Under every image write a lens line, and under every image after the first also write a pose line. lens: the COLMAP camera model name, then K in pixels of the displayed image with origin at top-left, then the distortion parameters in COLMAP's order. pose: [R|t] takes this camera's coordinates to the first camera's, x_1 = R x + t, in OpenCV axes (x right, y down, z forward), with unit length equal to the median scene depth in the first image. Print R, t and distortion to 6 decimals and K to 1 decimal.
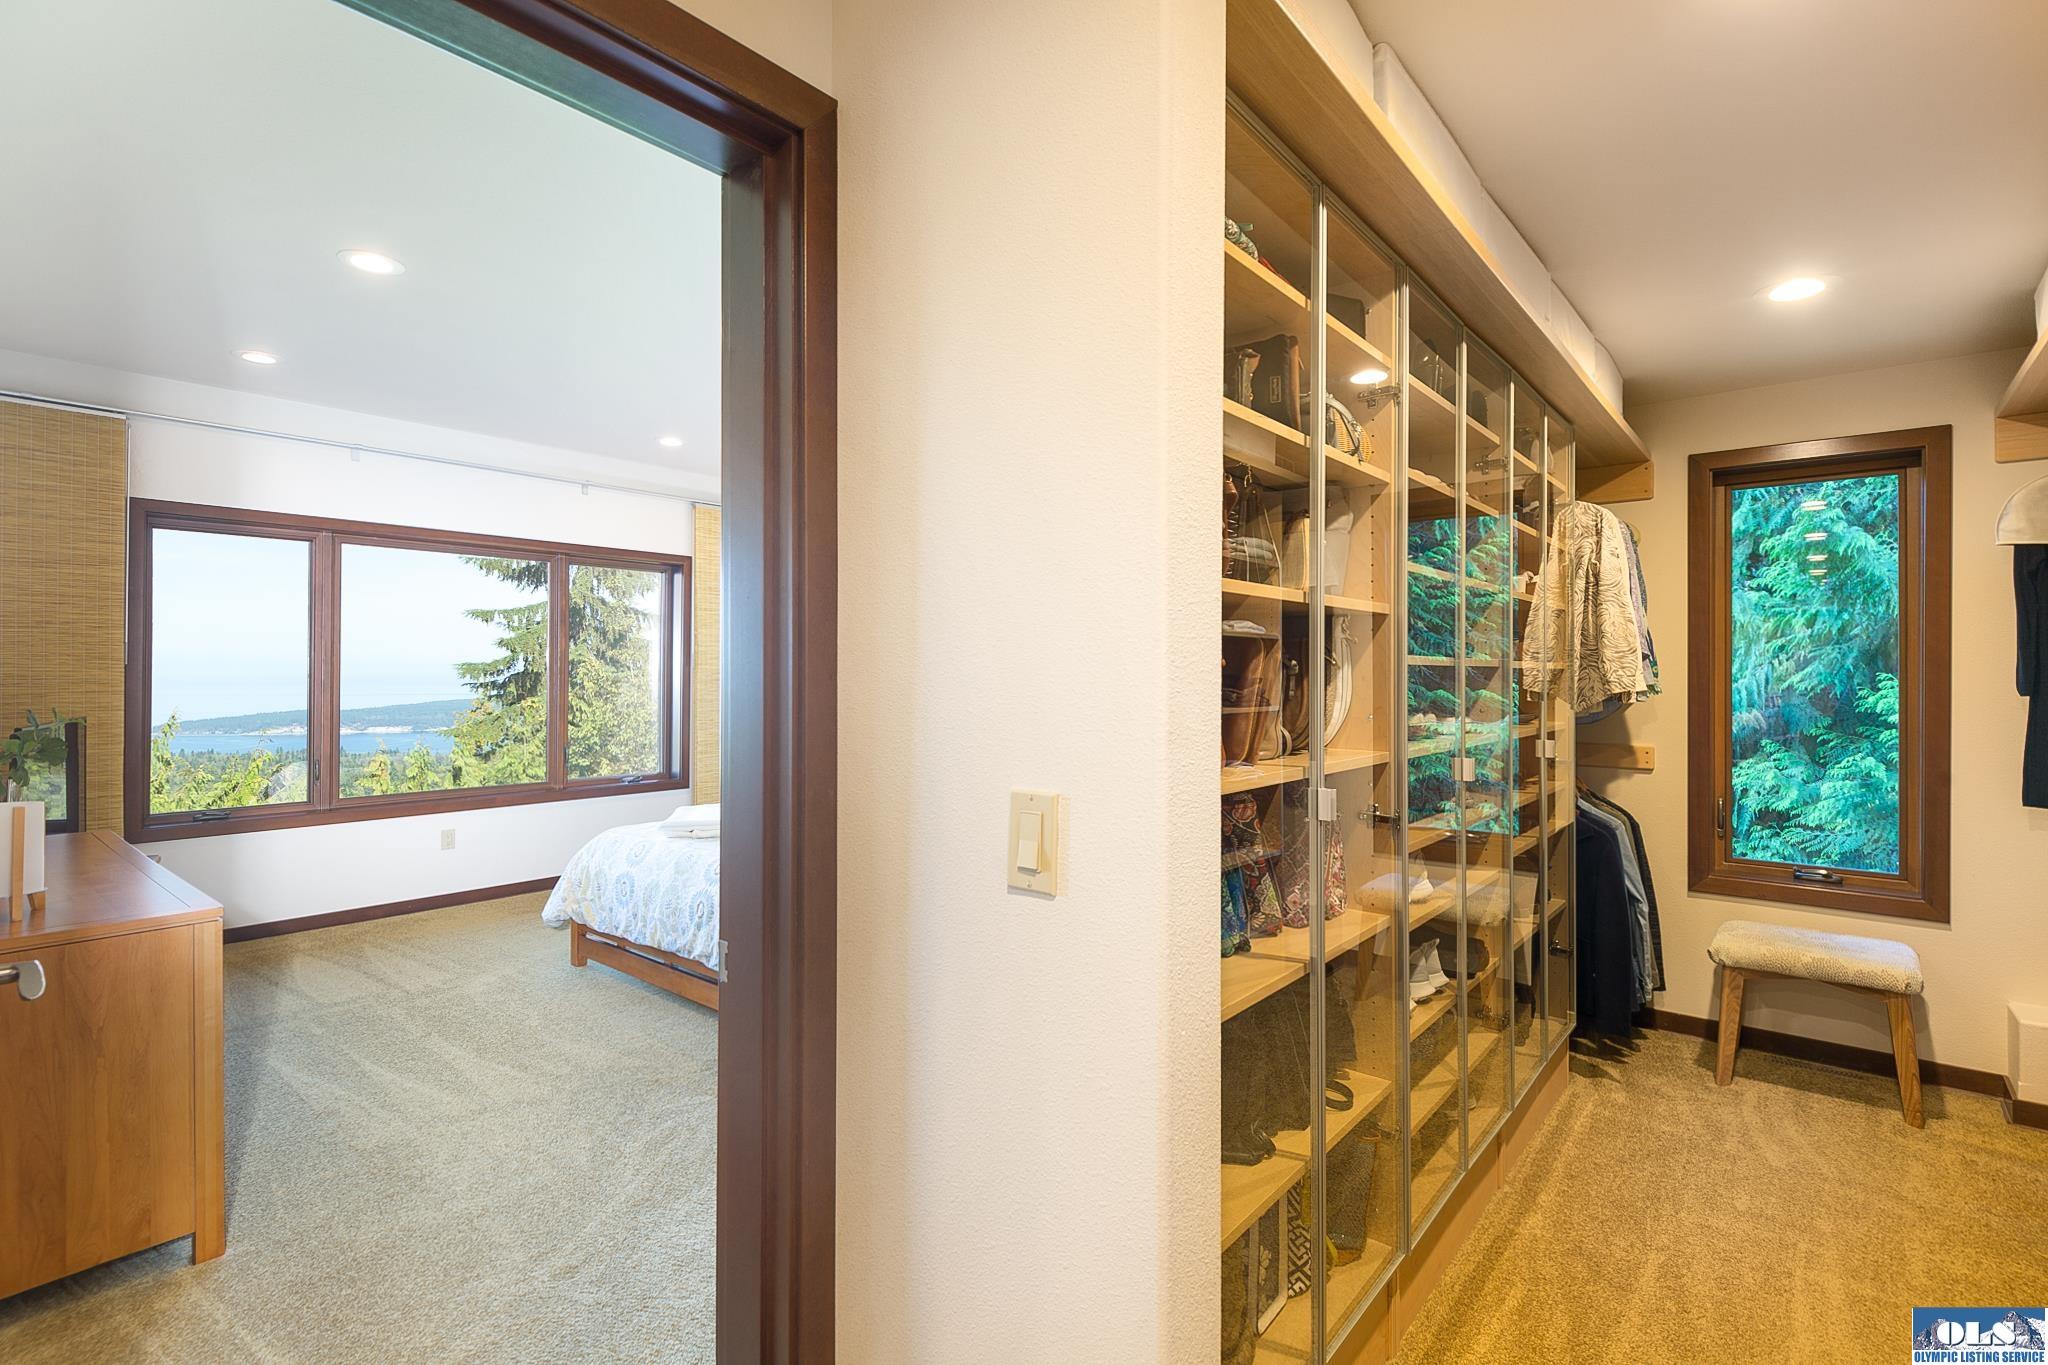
lens RADIAL K [[938.9, 0, 1042.7], [0, 938.9, 670.5], [0, 0, 1]] dist [0.014819, -0.006872]
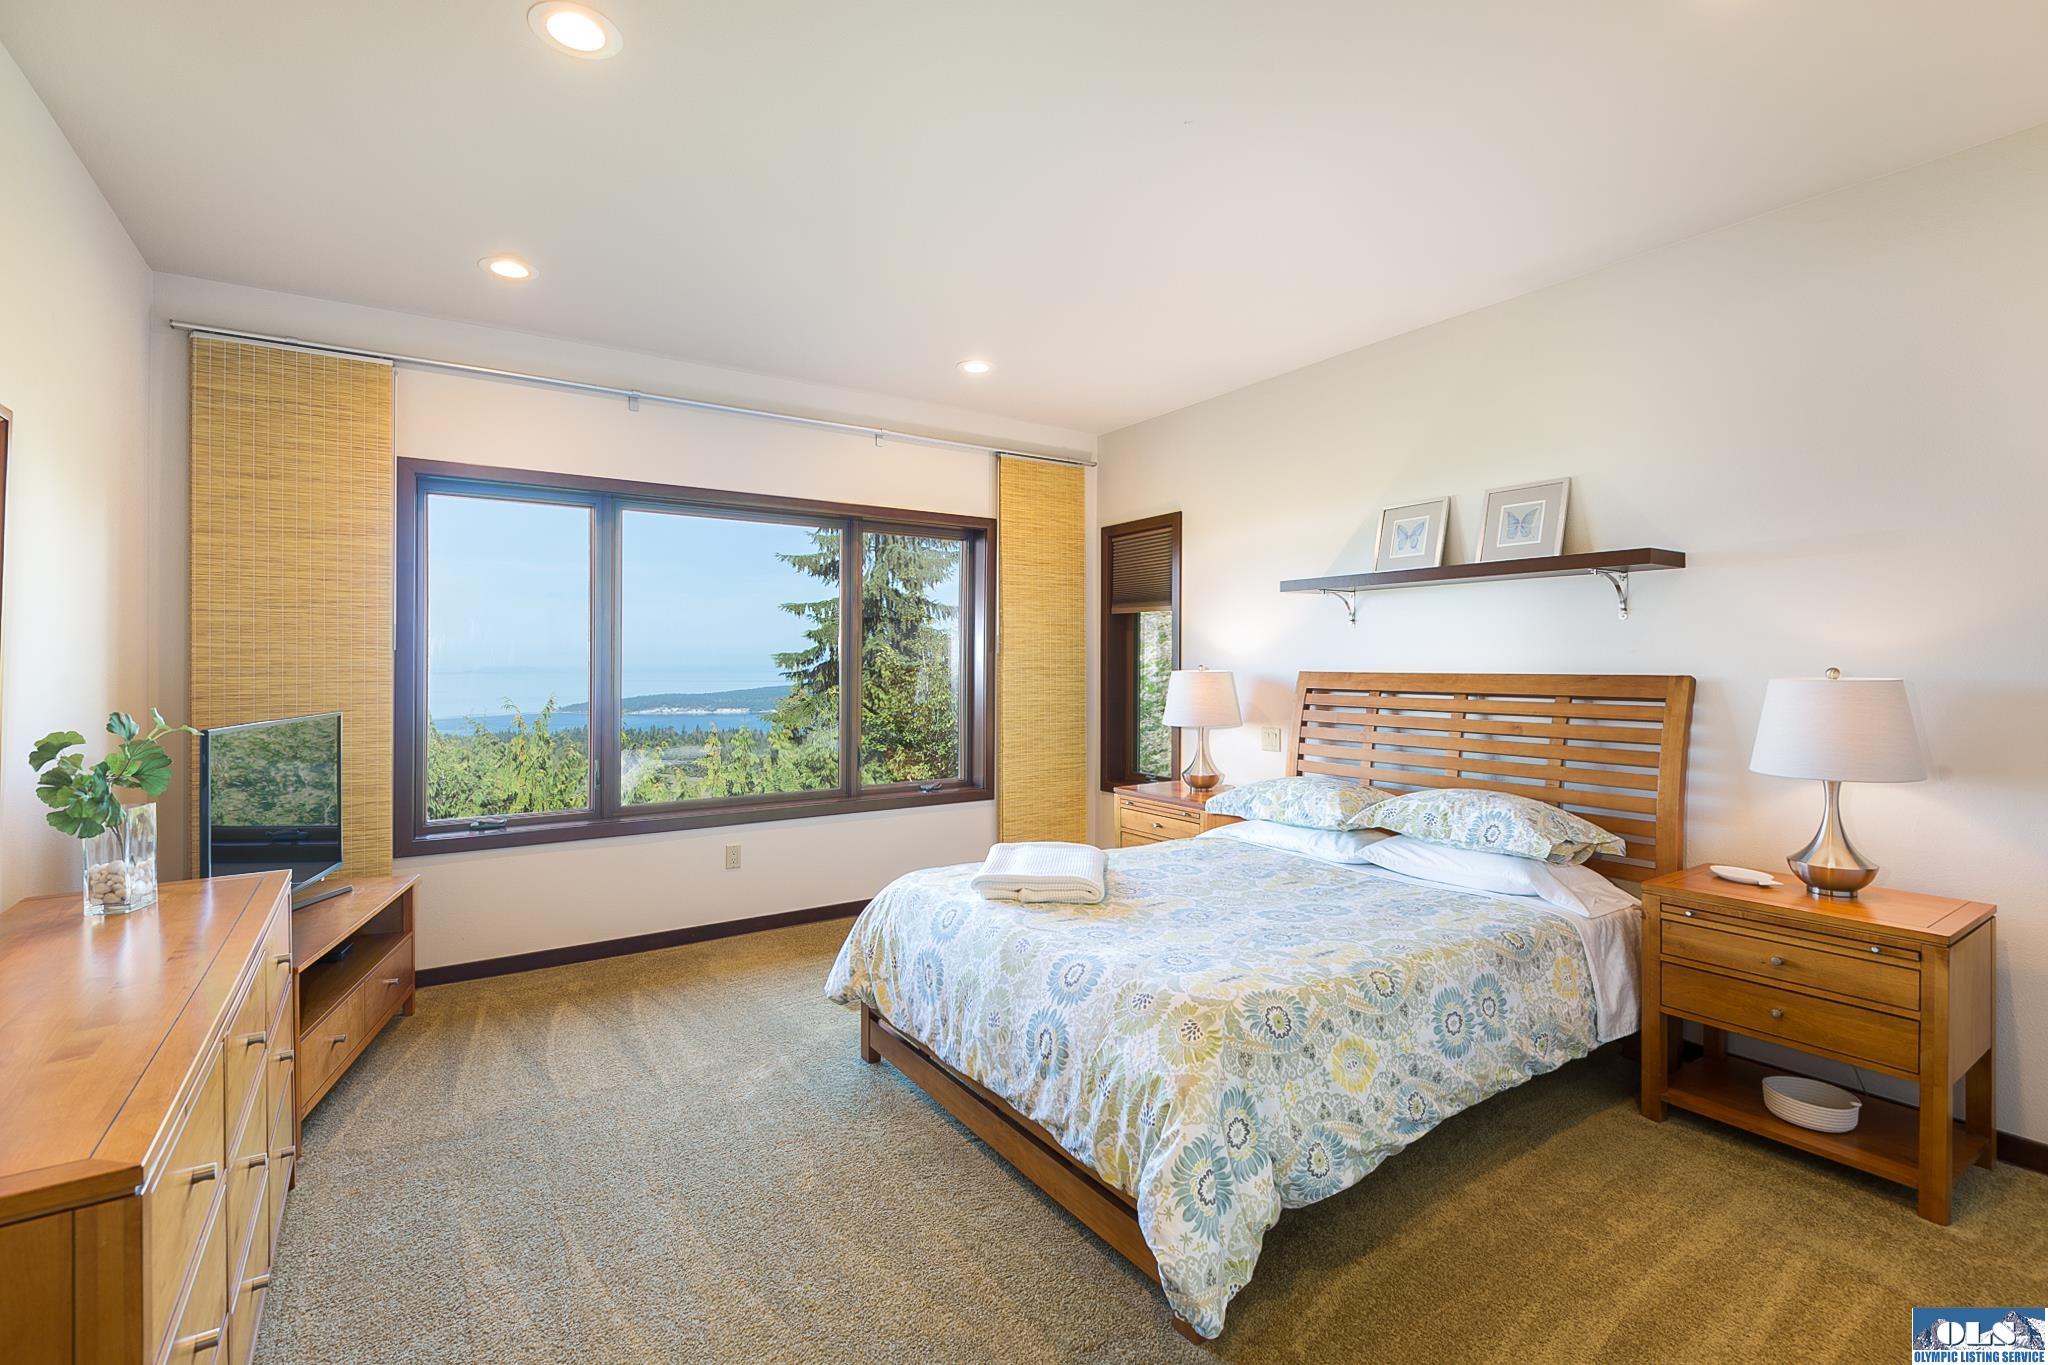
lens RADIAL K [[938.9, 0, 1030.0], [0, 938.9, 670.2], [0, 0, 1]] dist [0.014819, -0.006872]
pose [[0.956337, 0.001589, -0.292263, -0.105427], [0.001535, 0.999944, 0.010461, 0.002501], [0.292263, -0.010453, 0.956281, 0.223902]]
